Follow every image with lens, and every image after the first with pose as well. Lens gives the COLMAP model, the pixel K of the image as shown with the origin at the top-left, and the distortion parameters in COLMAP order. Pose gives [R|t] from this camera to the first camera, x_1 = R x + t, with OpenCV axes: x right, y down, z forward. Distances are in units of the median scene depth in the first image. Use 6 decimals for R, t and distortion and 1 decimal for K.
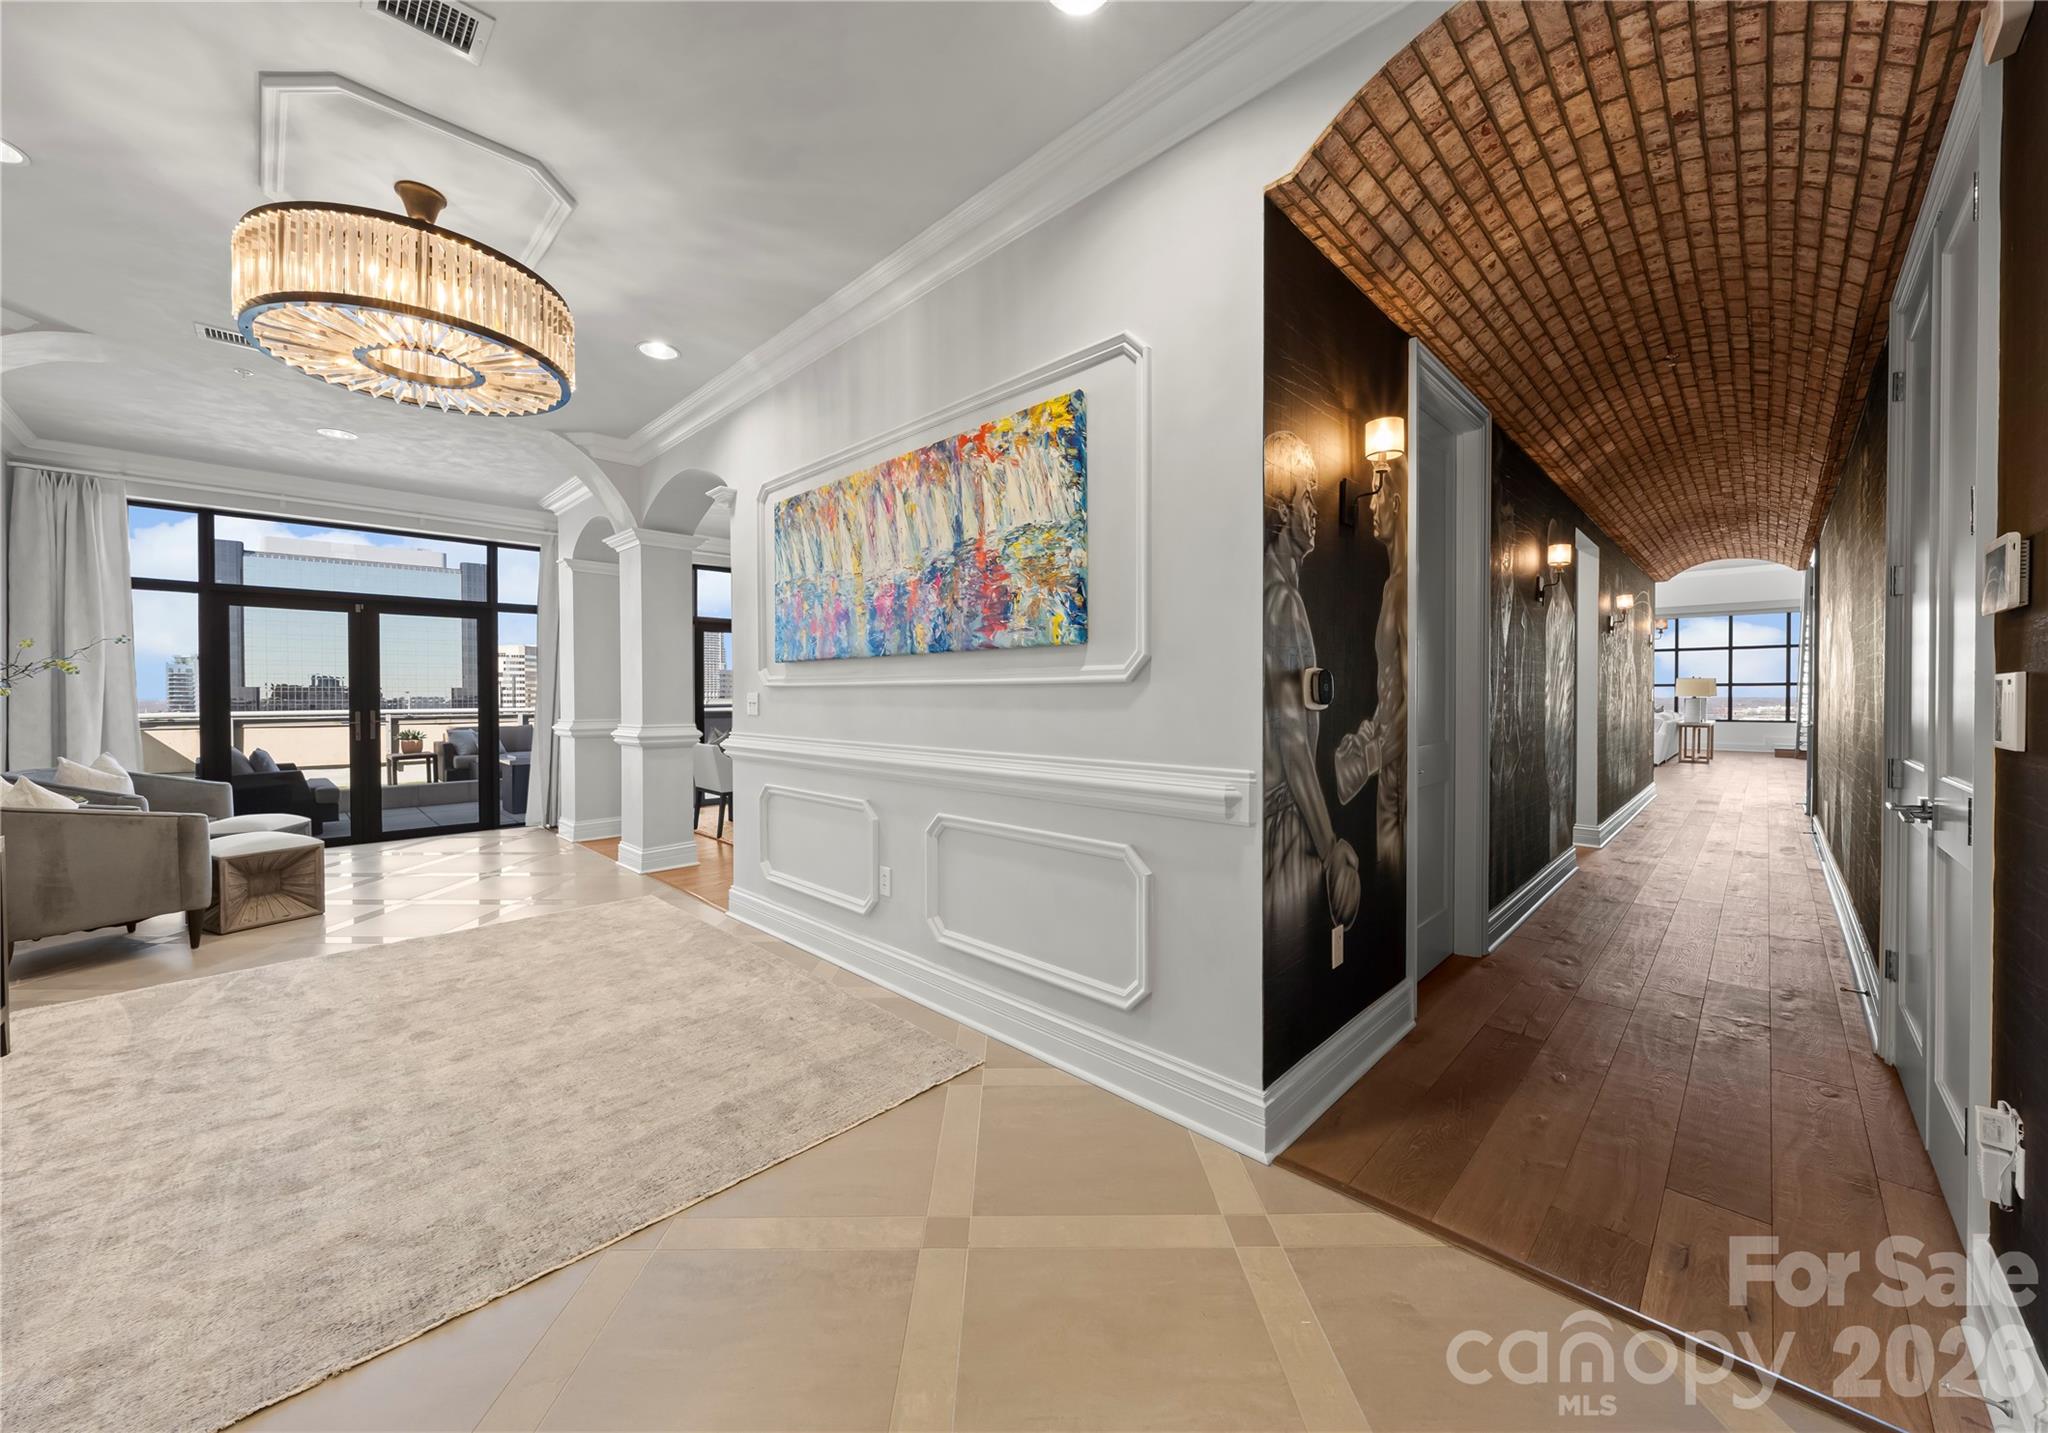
lens RADIAL K [[751.8, 0, 1015.4], [0, 751.8, 711.2], [0, 0, 1]] dist [-0.000048, 0.000003]
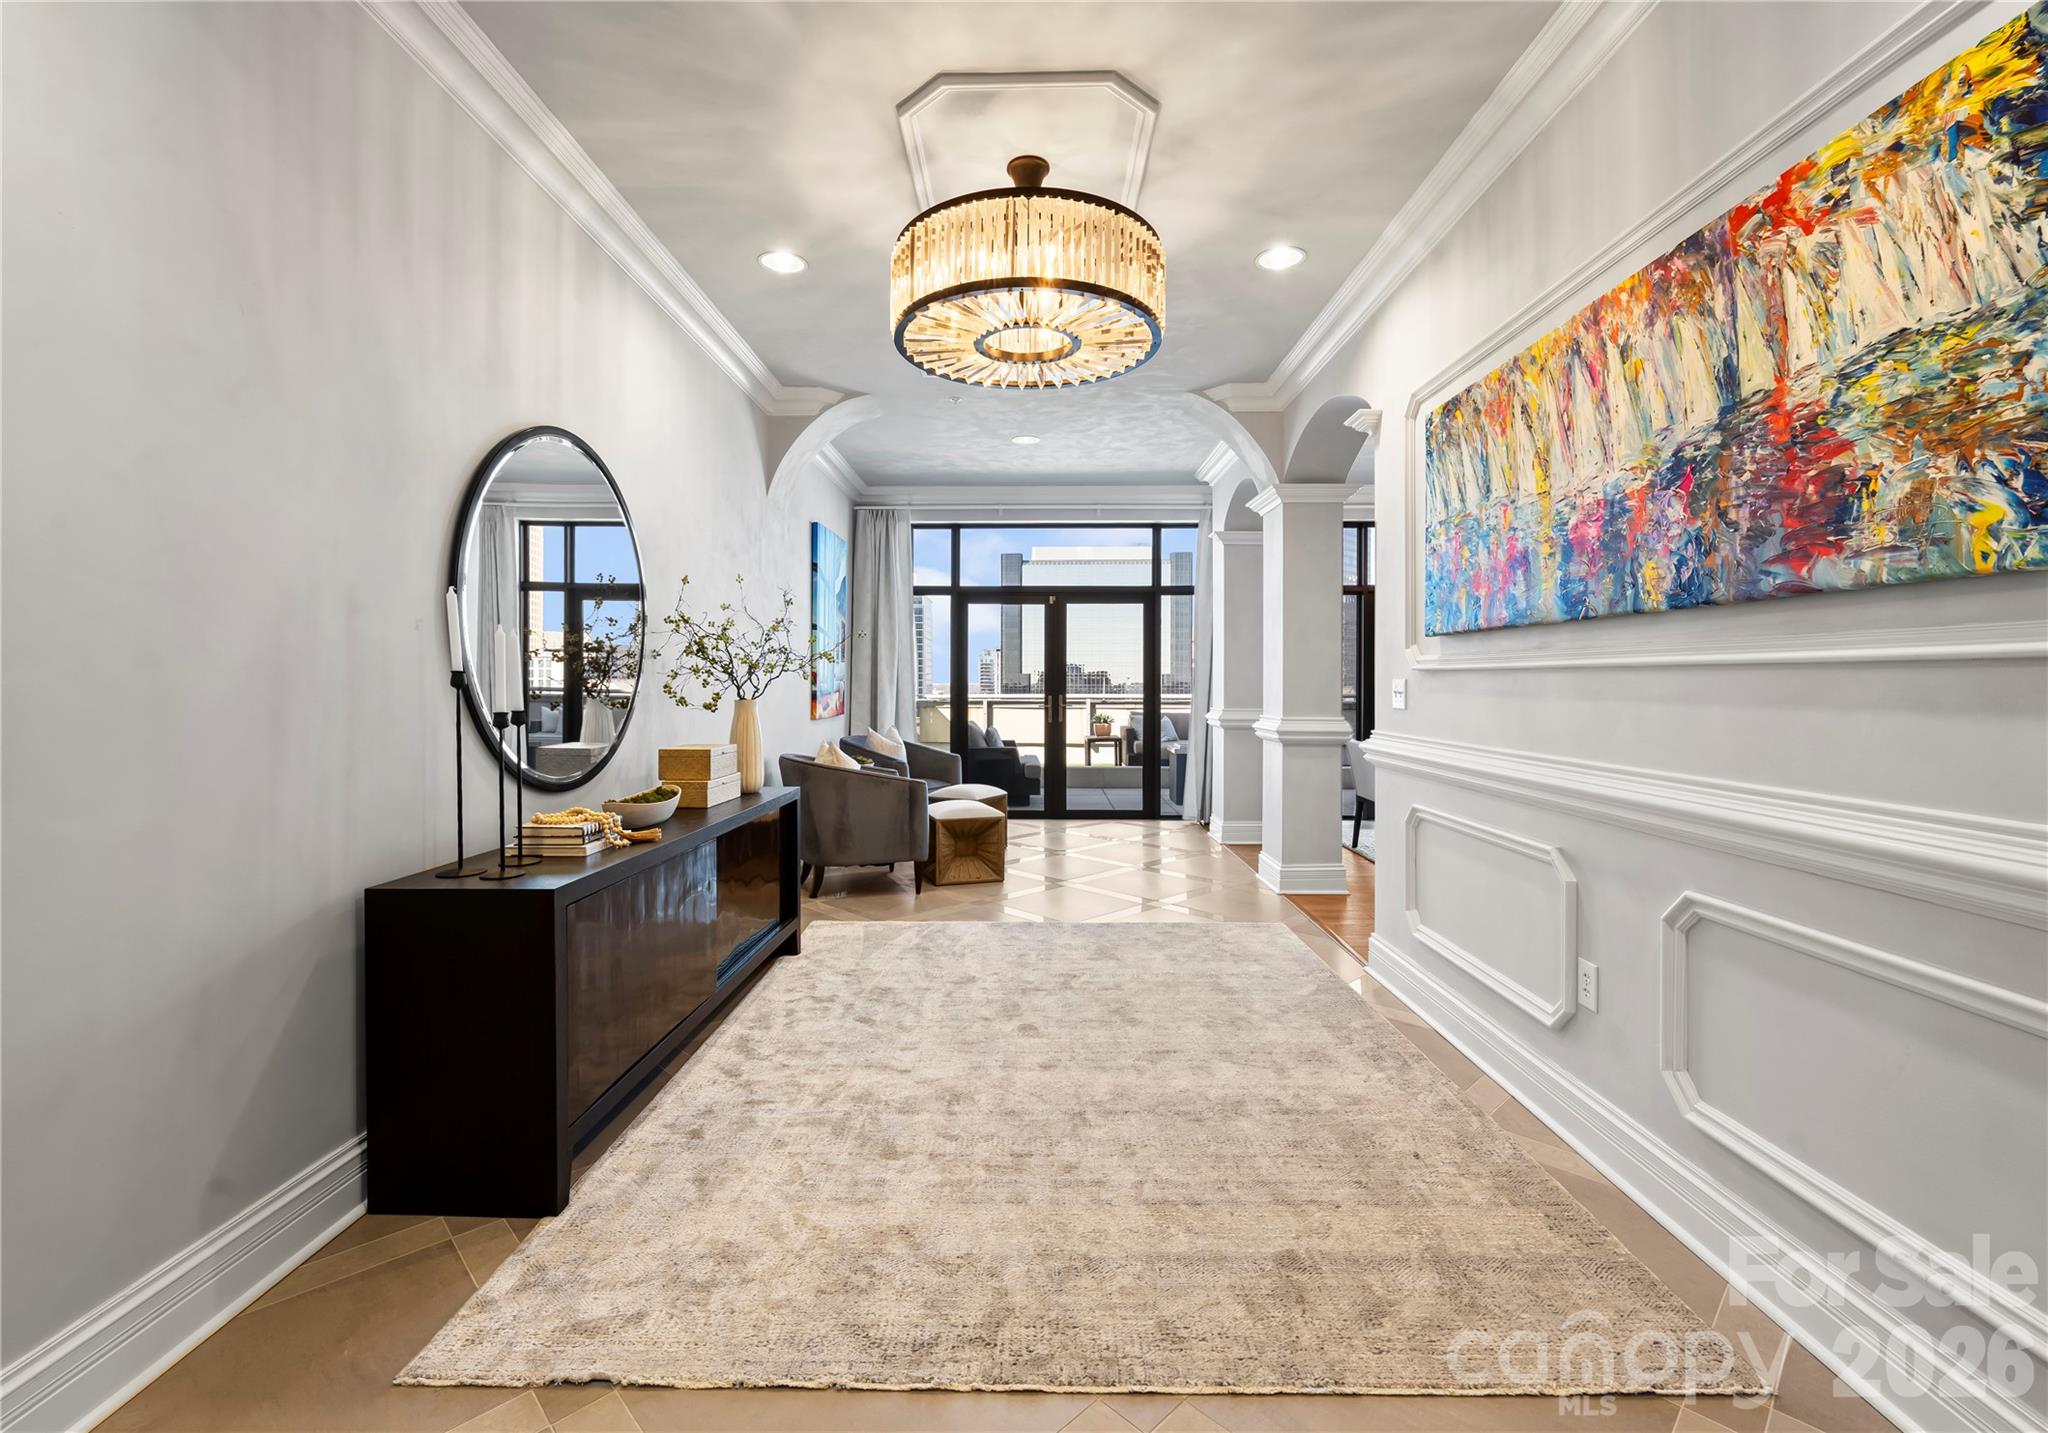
lens RADIAL K [[888.4, 0, 1023.1], [0, 888.4, 683.0], [0, 0, 1]] dist [-0.001432, 0.000022]
pose [[0.692332, 0.004755, -0.721563, 0.032376], [-0.019438, 0.999738, -0.012062, -0.003060], [0.721317, 0.022377, 0.692243, 0.166102]]
